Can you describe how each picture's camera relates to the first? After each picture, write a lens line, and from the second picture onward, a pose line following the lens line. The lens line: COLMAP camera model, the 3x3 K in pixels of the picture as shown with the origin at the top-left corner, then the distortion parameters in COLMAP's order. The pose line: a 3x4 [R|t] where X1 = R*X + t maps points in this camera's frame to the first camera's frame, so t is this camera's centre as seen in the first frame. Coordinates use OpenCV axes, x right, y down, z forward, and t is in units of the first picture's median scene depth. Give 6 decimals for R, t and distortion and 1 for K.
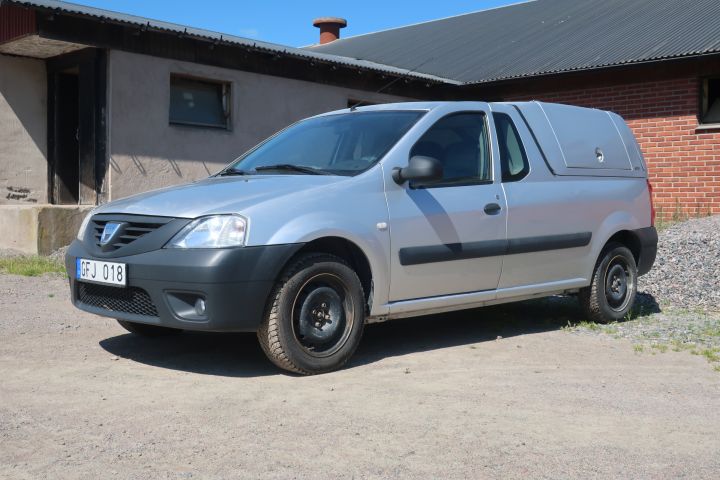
lens RADIAL K [[835.7, 0, 360.0], [0, 835.7, 240.0], [0, 0, 1]] dist [-0.012424, 0.001662]
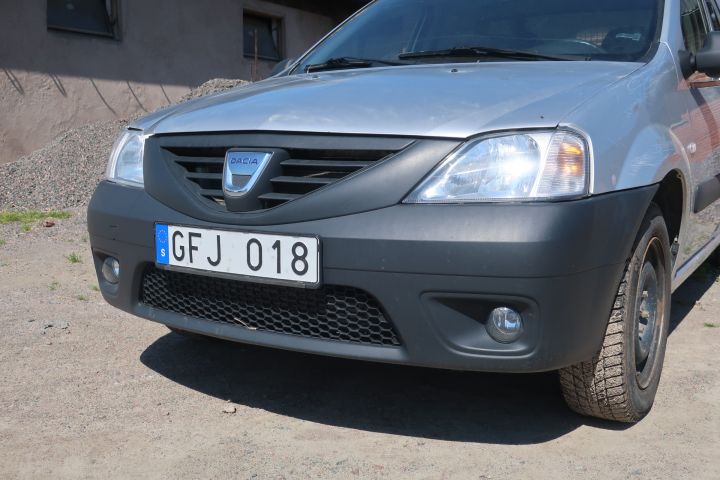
lens RADIAL K [[769.4, 0, 360.0], [0, 769.4, 240.0], [0, 0, 1]] dist [-0.011784, -0.003573]
pose [[0.971452, -0.044161, 0.233089, -0.286811], [0.020855, 0.994615, 0.101524, -0.011032], [-0.236317, -0.093764, 0.967141, 0.462527]]
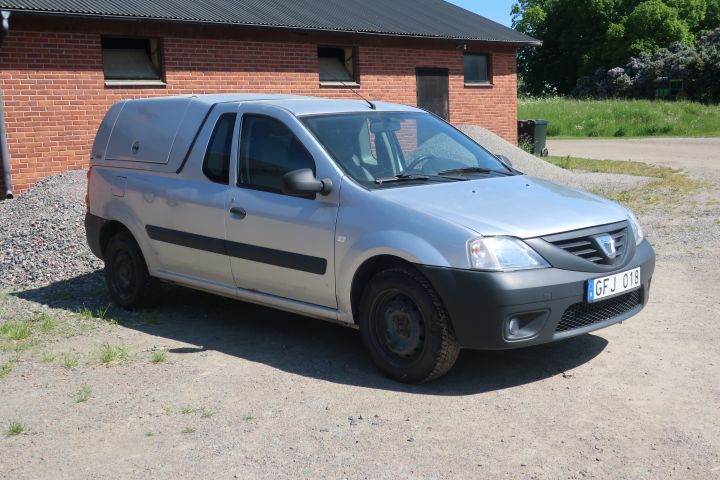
lens RADIAL K [[835.7, 0, 360.0], [0, 835.7, 240.0], [0, 0, 1]] dist [-0.012424, 0.001662]
pose [[0.011133, -0.146909, 0.989087, -1.110562], [0.069778, 0.986852, 0.145791, -0.156987], [-0.997500, 0.067394, 0.021238, 1.079650]]
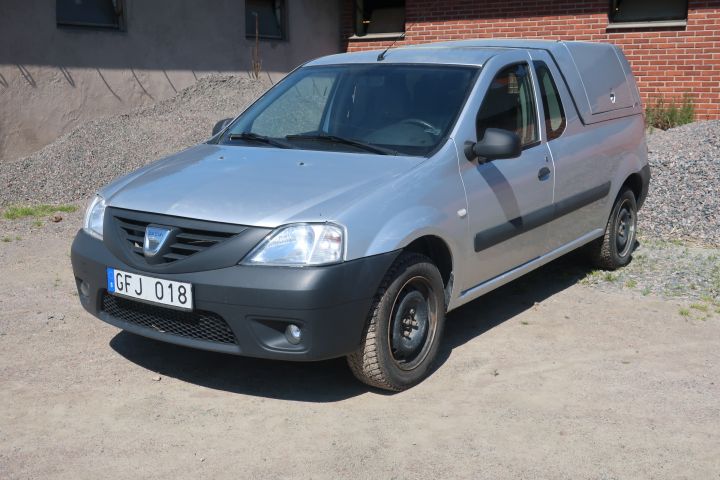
lens RADIAL K [[835.7, 0, 360.0], [0, 835.7, 240.0], [0, 0, 1]] dist [-0.012424, 0.001662]
pose [[0.982117, -0.047532, 0.182175, -0.212194], [0.019367, 0.987979, 0.153369, -0.110764], [-0.187275, -0.147098, 0.971231, 0.136579]]
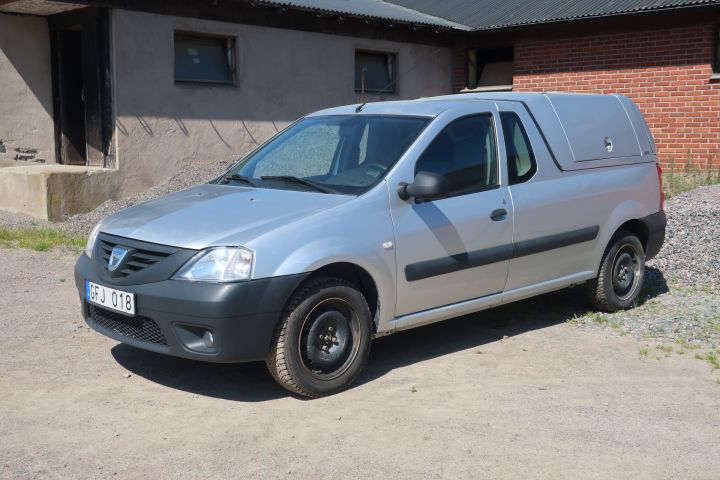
lens RADIAL K [[835.7, 0, 360.0], [0, 835.7, 240.0], [0, 0, 1]] dist [-0.012424, 0.001662]
pose [[0.999863, -0.010058, -0.013177, 0.005606], [0.011211, 0.995823, 0.090618, -0.099988], [0.012211, -0.090754, 0.995799, 0.002427]]
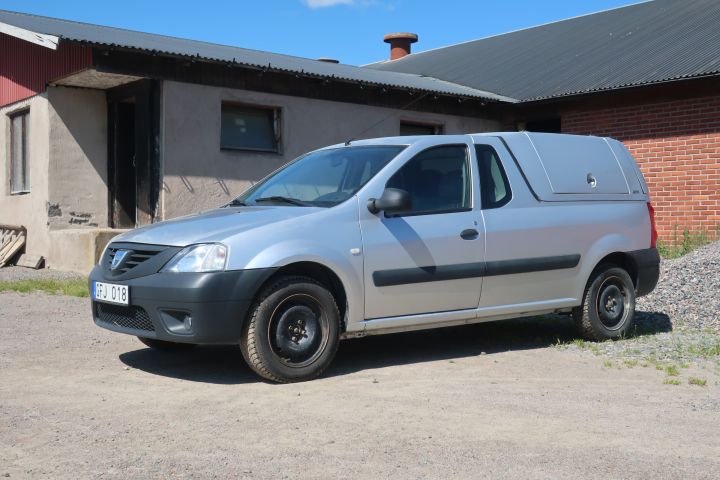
lens RADIAL K [[877.9, 0, 360.0], [0, 877.9, 240.0], [0, 0, 1]] dist [-0.008432, -0.003041]
pose [[0.994630, -0.007723, -0.103205, 0.135295], [0.005467, 0.999740, -0.022129, -0.005293], [0.103349, 0.021446, 0.994414, -0.151111]]
